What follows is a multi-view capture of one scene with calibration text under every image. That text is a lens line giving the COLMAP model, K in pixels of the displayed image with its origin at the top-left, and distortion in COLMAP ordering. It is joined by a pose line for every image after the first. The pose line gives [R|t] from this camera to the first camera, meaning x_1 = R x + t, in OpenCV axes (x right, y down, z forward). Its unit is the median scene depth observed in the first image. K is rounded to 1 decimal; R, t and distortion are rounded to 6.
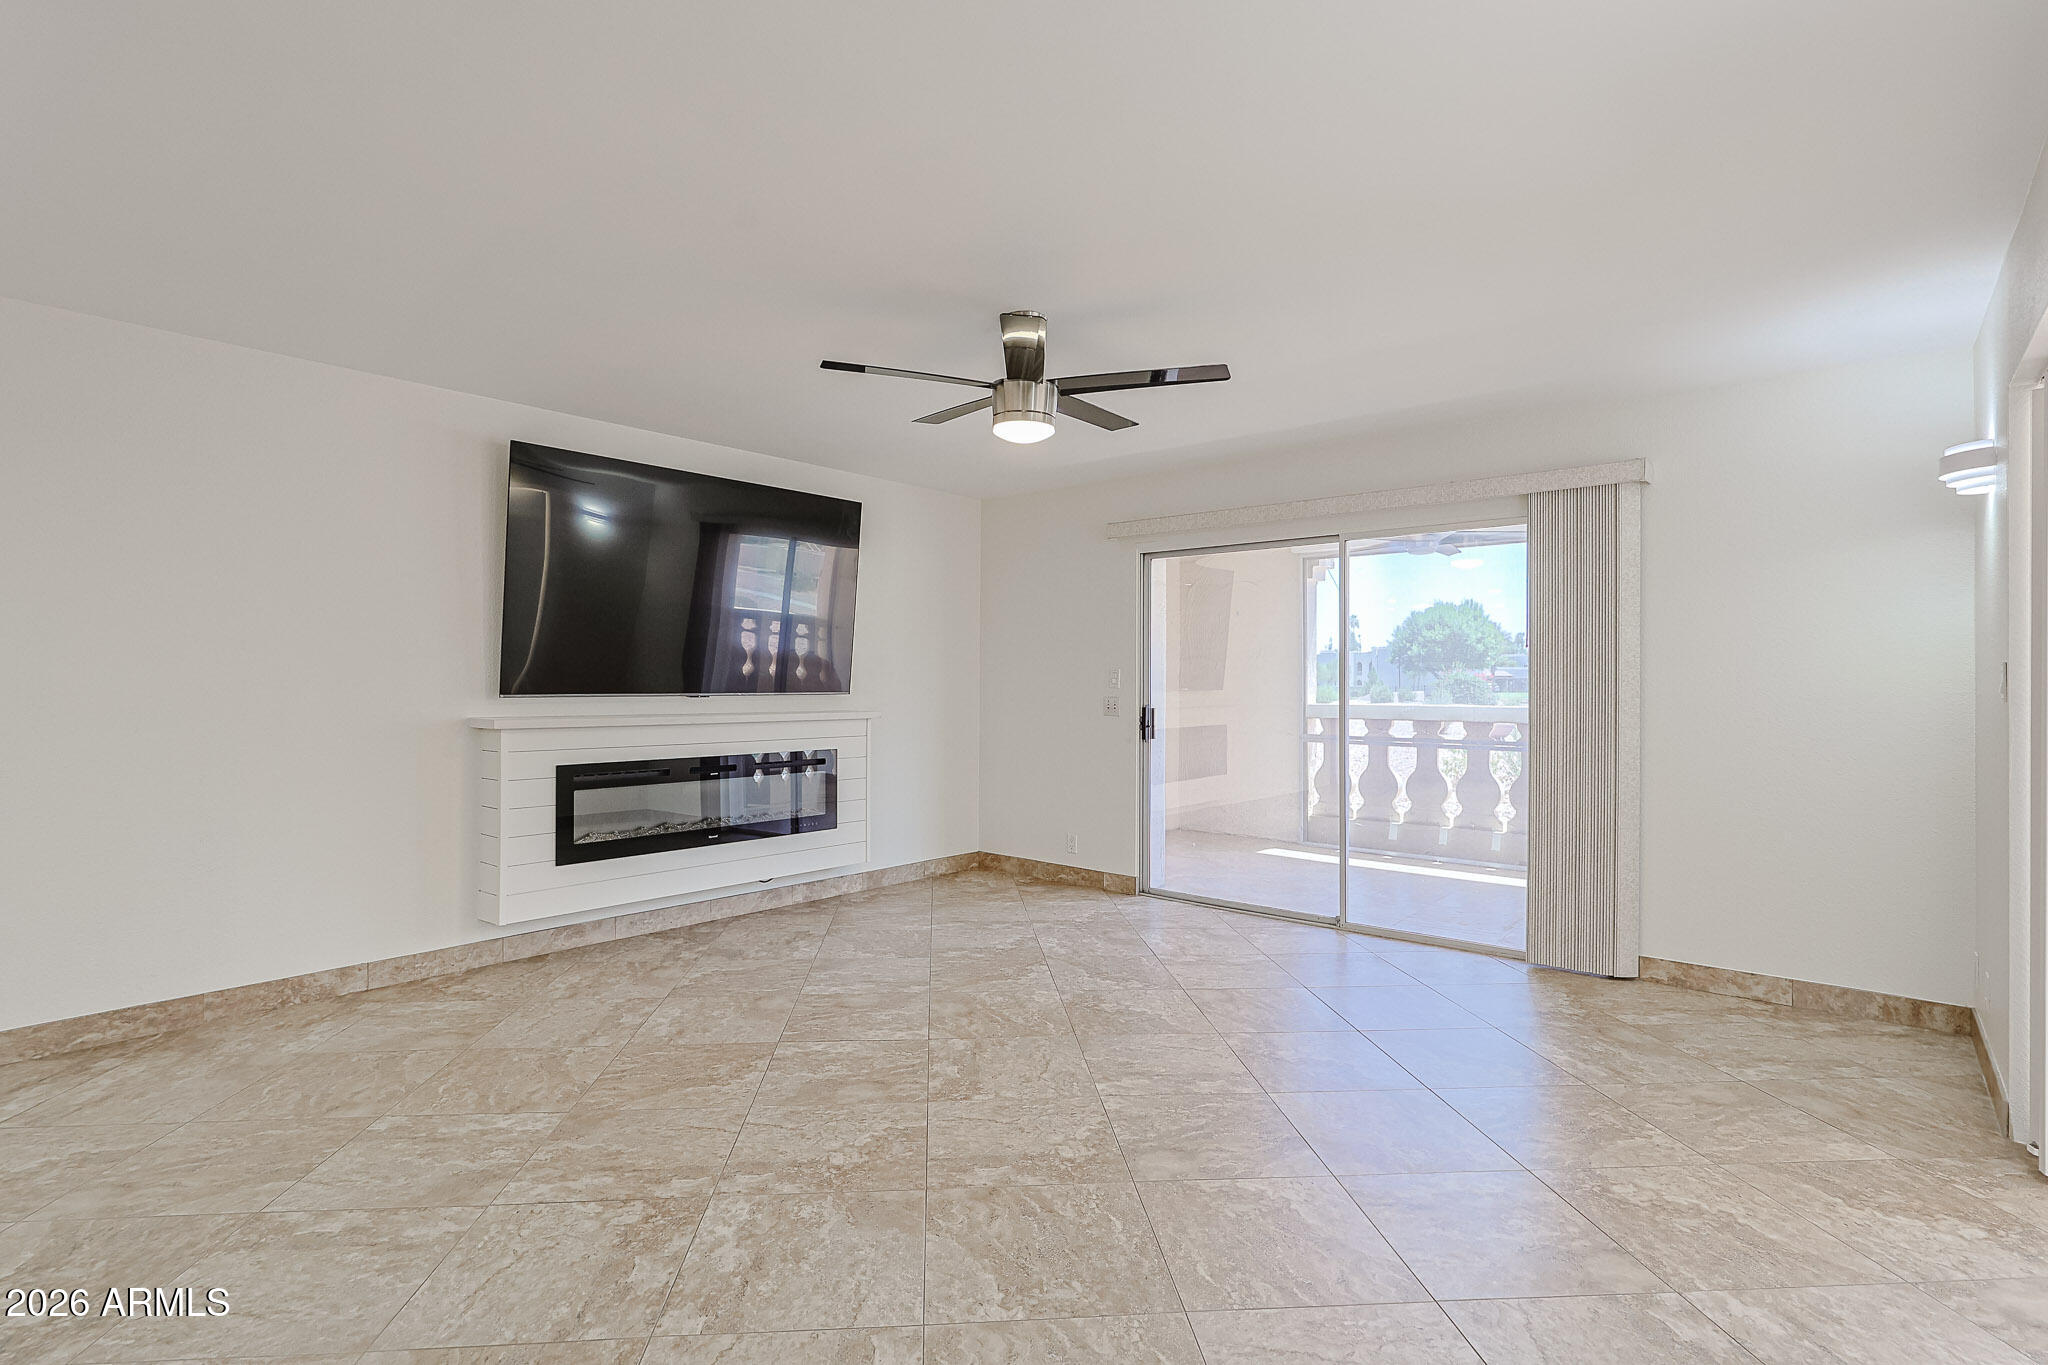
lens RADIAL K [[989.8, 0, 1018.3], [0, 989.8, 673.2], [0, 0, 1]] dist [0.002283, 0.000035]
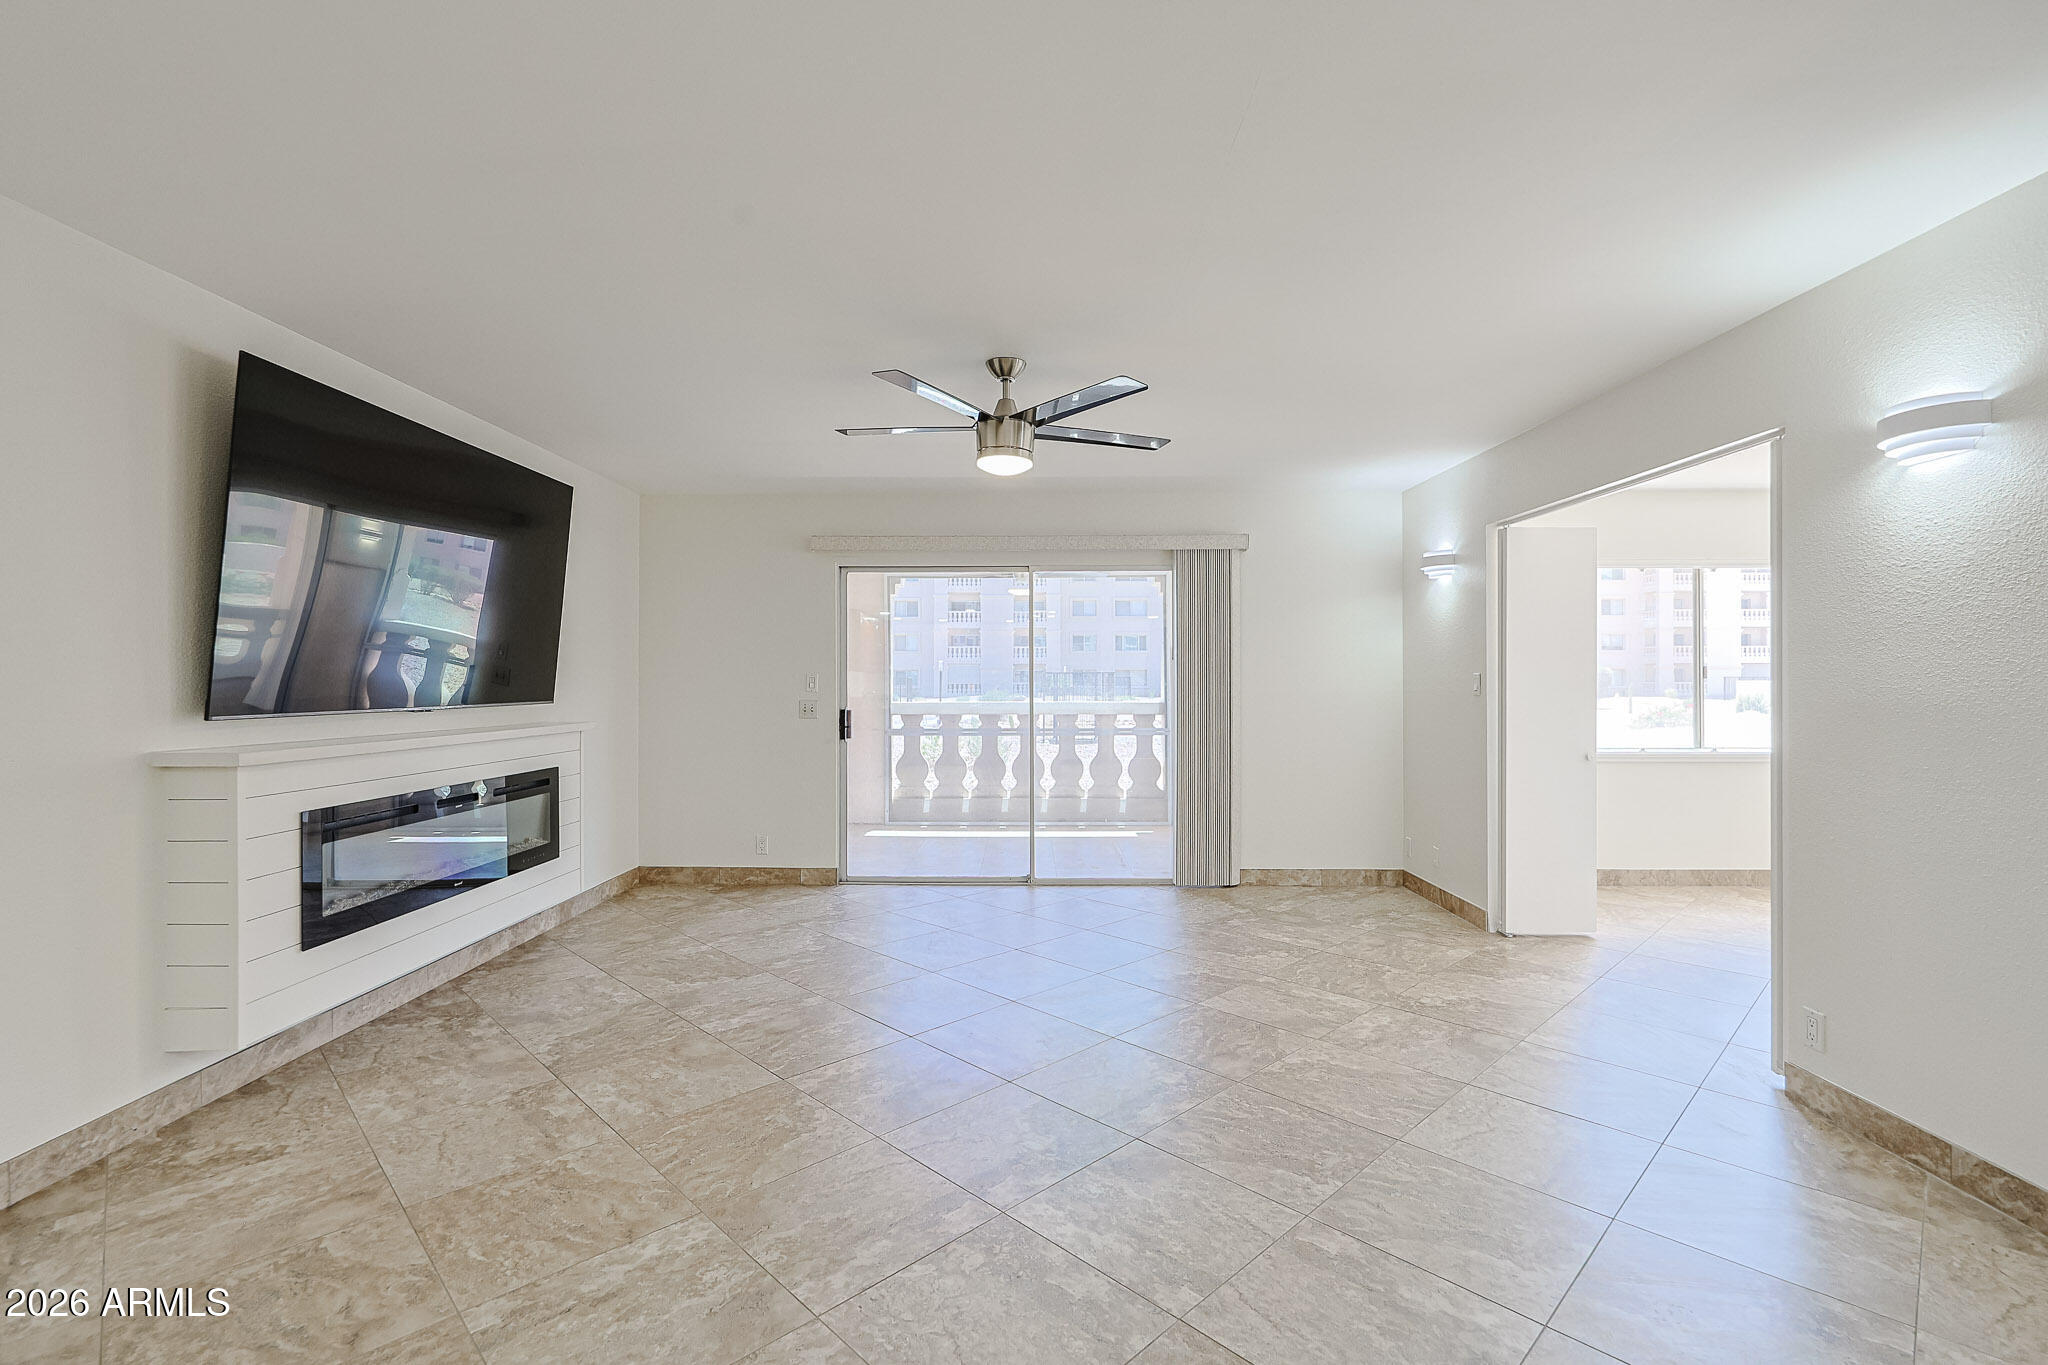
lens RADIAL K [[910.0, 0, 1015.4], [0, 910.0, 677.3], [0, 0, 1]] dist [0.000960, -0.000179]
pose [[0.772851, -0.003037, 0.634581, -0.487447], [-0.001202, 0.999980, 0.006249, -0.010278], [-0.634587, -0.005592, 0.772831, 0.157051]]
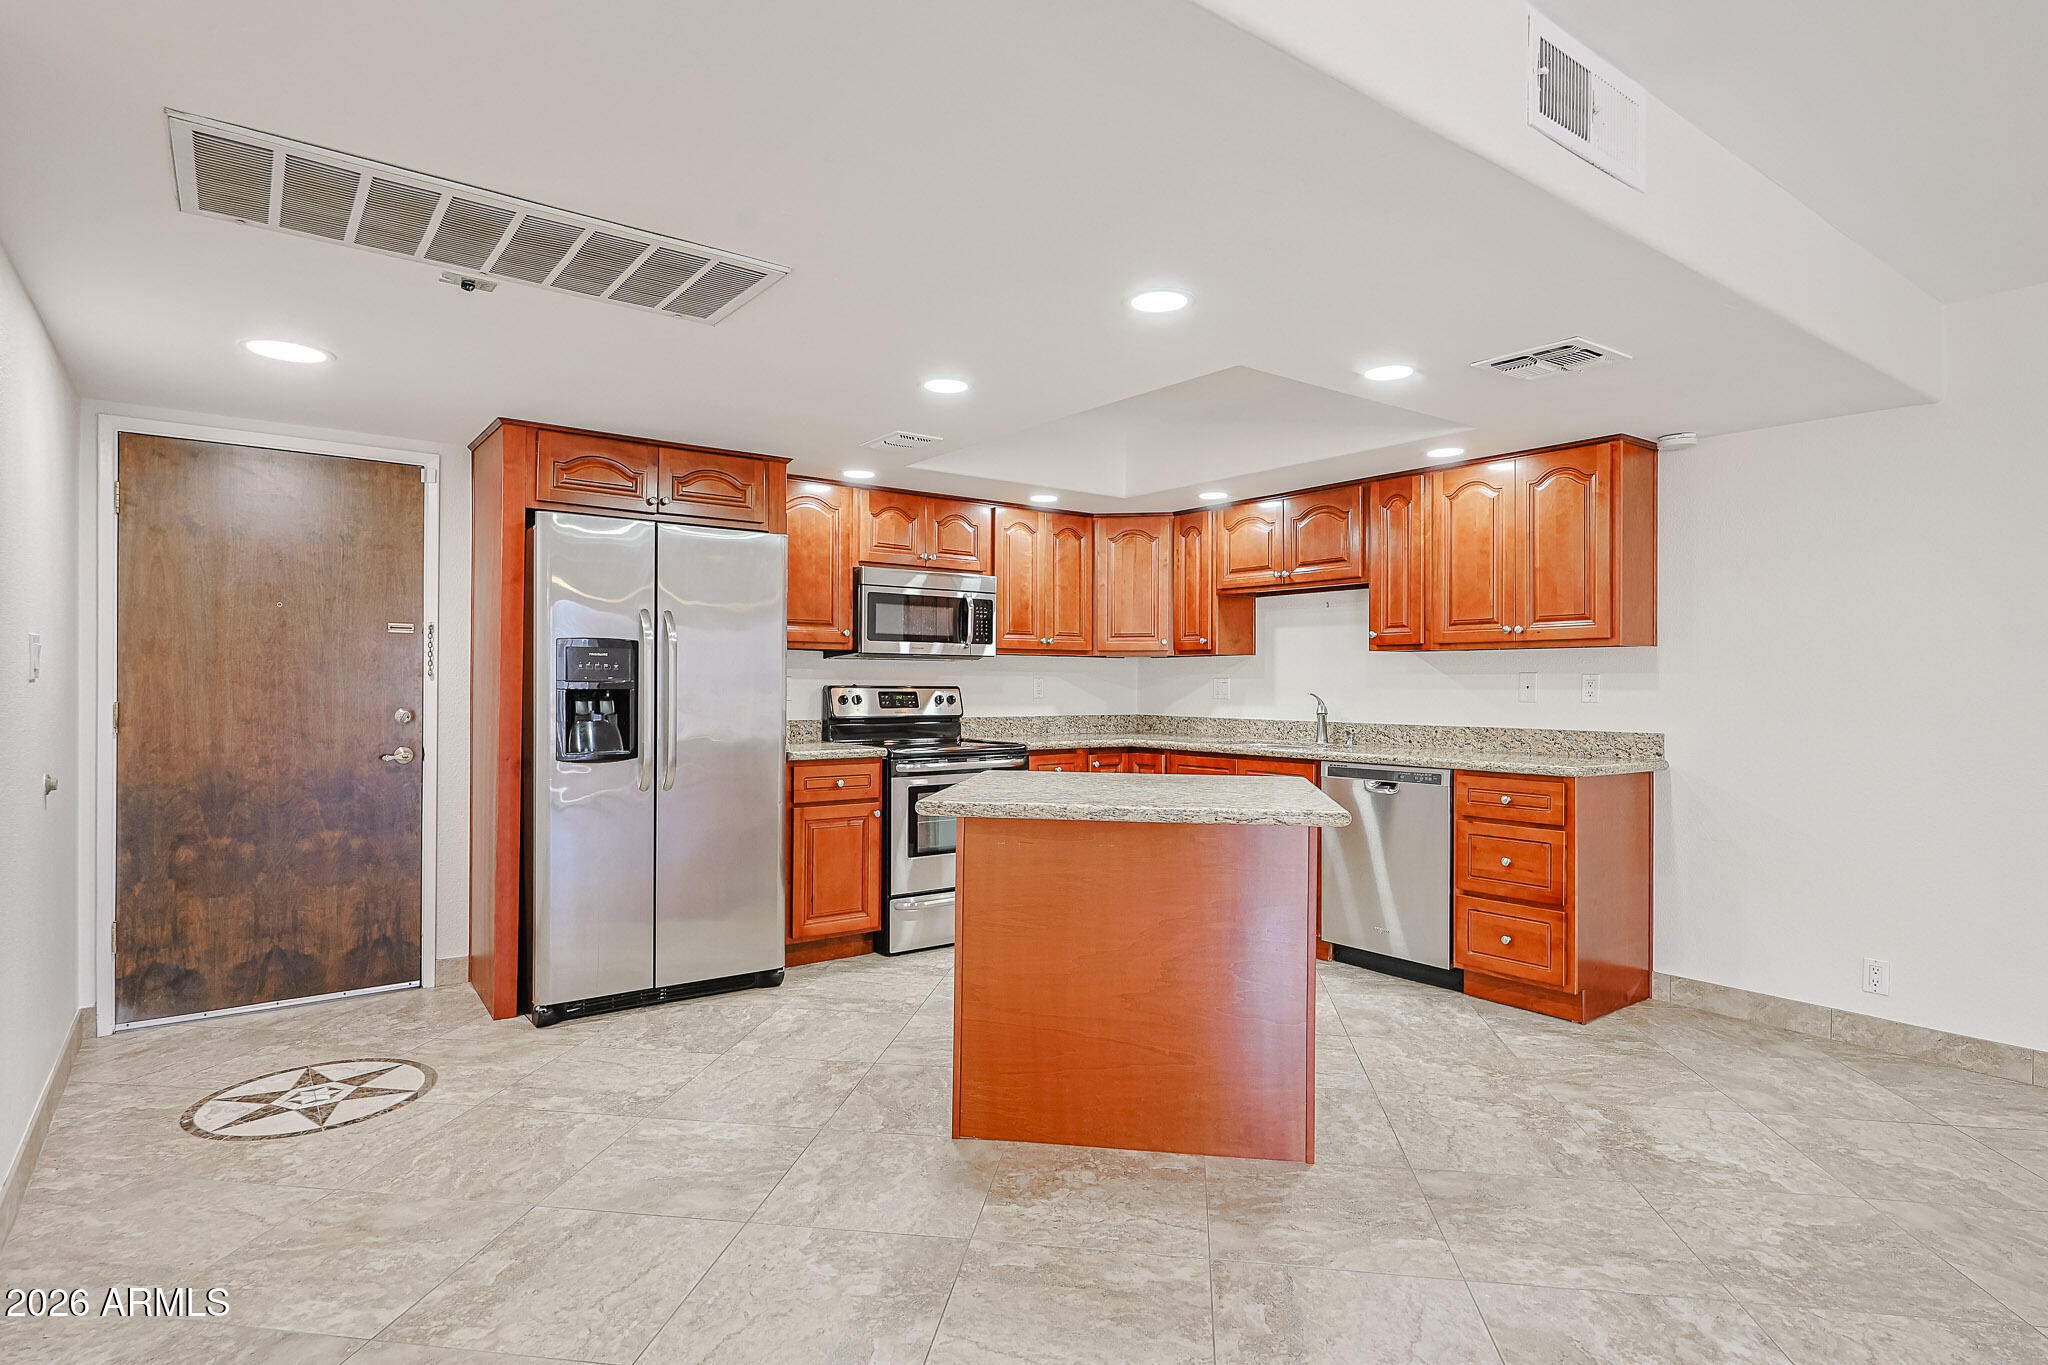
lens RADIAL K [[1077.4, 0, 1024.0], [0, 1077.4, 682.5], [0, 0, 1]] dist [0.003285, -0.000703]
pose [[-0.222269, -0.004818, -0.974973, 0.157356], [-0.001167, 0.999988, -0.004676, 0.008094], [0.974985, 0.000099, -0.222272, 0.205772]]
